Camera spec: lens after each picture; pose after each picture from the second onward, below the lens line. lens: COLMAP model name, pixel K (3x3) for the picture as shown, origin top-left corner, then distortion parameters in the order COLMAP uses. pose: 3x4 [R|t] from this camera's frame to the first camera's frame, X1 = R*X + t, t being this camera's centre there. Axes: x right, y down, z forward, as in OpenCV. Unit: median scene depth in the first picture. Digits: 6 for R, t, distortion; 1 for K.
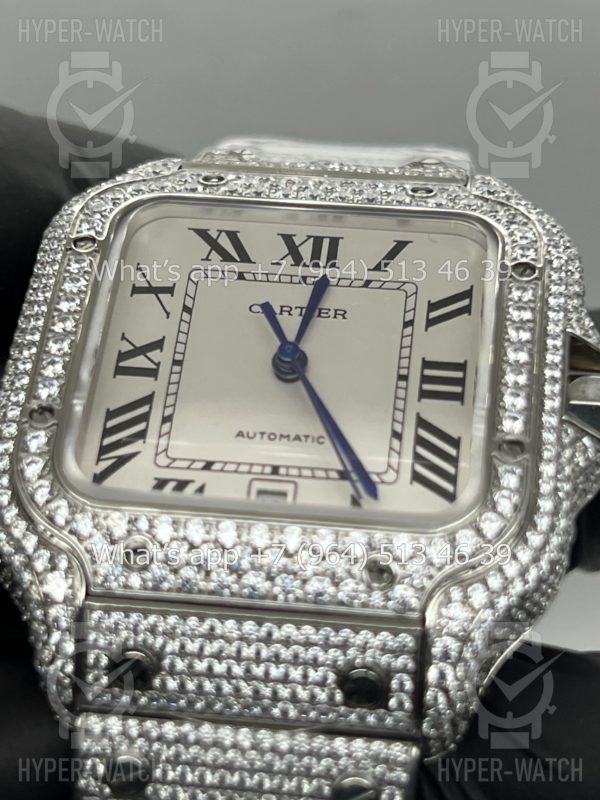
lens RADIAL K [[1803.6, 0, 286.2], [0, 1803.6, 397.2], [0, 0, 1]] dist [0.437846, -0.002170]
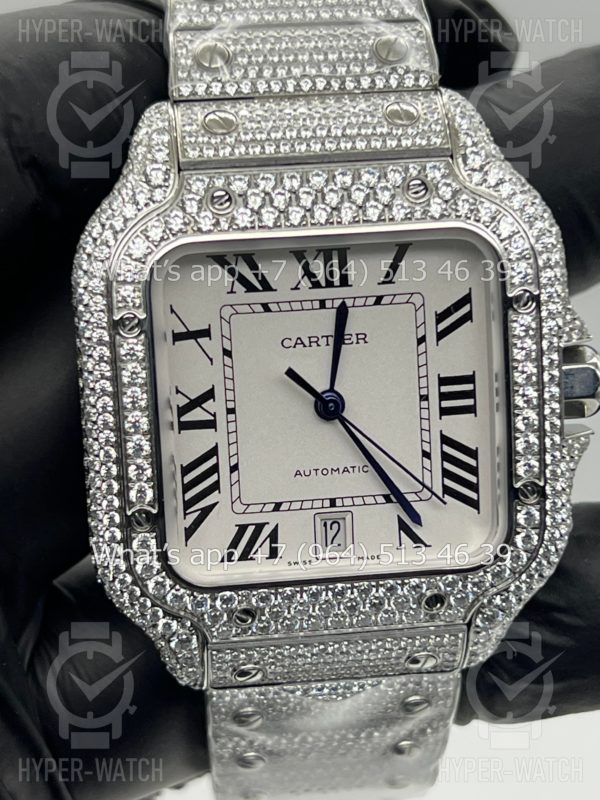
lens RADIAL K [[1803.6, 0, 286.2], [0, 1803.6, 397.2], [0, 0, 1]] dist [0.437846, -0.002170]
pose [[0.972763, -0.191365, 0.130810, -0.176833], [0.053417, 0.734193, 0.676836, -0.812662], [-0.225562, -0.651414, 0.724418, 0.165039]]
